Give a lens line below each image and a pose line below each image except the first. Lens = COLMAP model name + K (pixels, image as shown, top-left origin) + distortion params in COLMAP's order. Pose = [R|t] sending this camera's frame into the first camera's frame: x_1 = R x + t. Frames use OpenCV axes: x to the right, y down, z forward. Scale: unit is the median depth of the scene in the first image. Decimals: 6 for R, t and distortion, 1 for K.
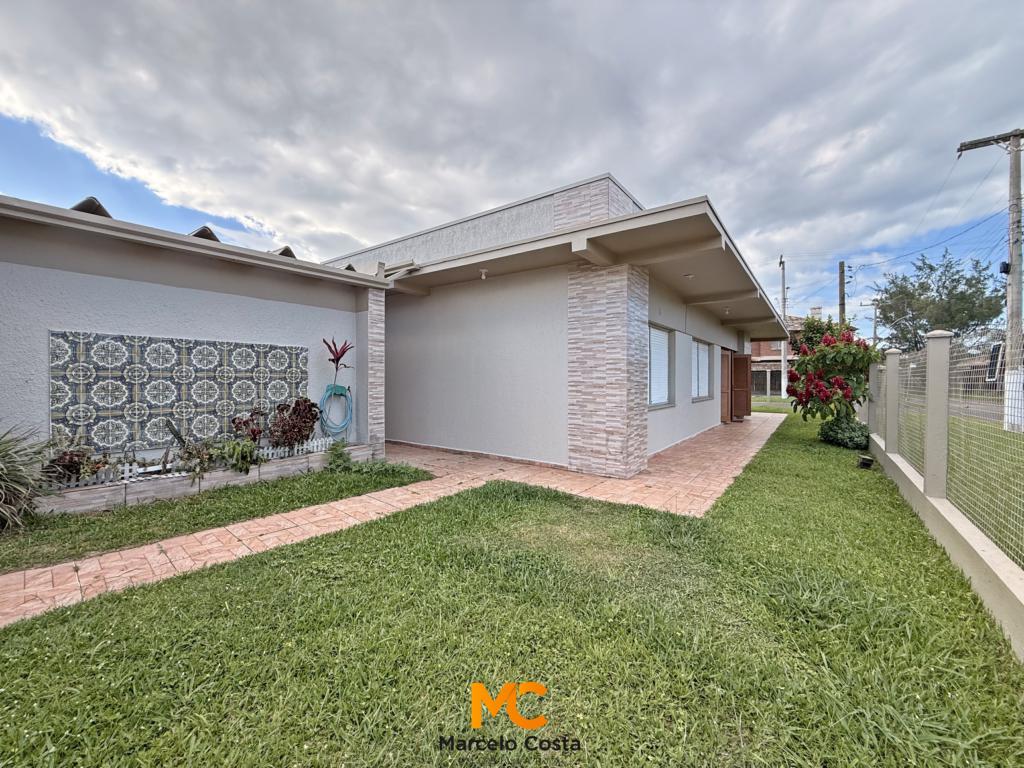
lens RADIAL K [[403.9, 0, 513.7], [0, 403.9, 380.3], [0, 0, 1]] dist [-0.001220, -0.000338]
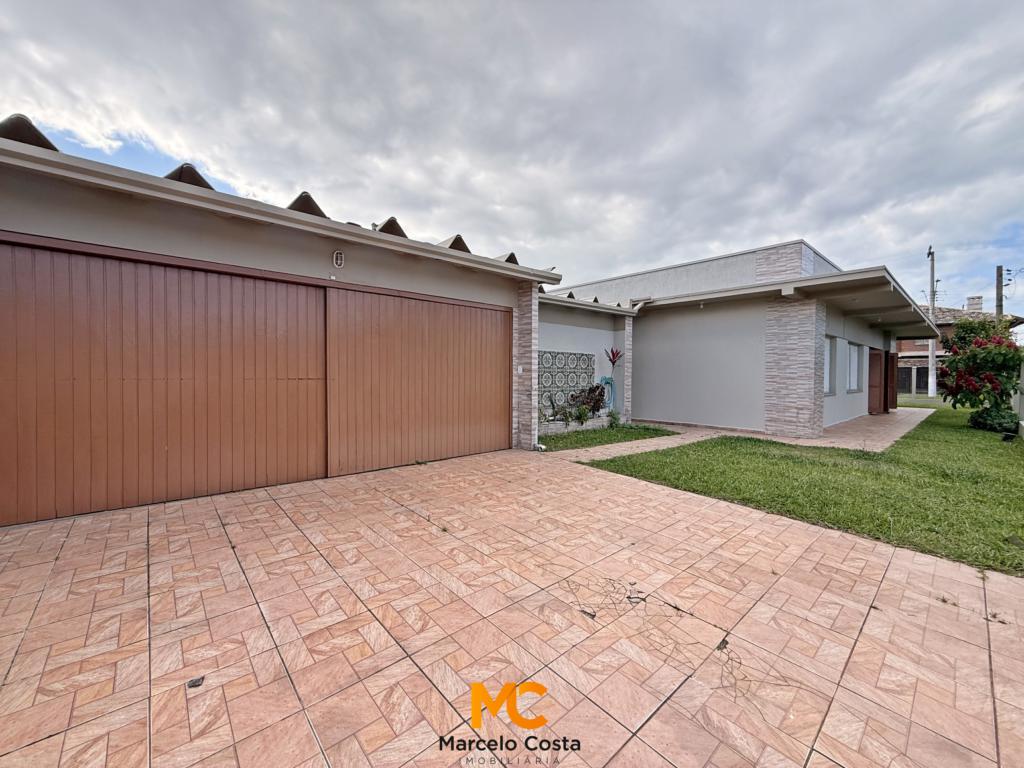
lens RADIAL K [[403.9, 0, 513.7], [0, 403.9, 380.3], [0, 0, 1]] dist [-0.001220, -0.000338]
pose [[0.977771, 0.006943, -0.209563, -0.431365], [-0.005064, 0.999942, 0.009499, 0.011296], [0.209617, -0.008226, 0.977749, -0.620321]]
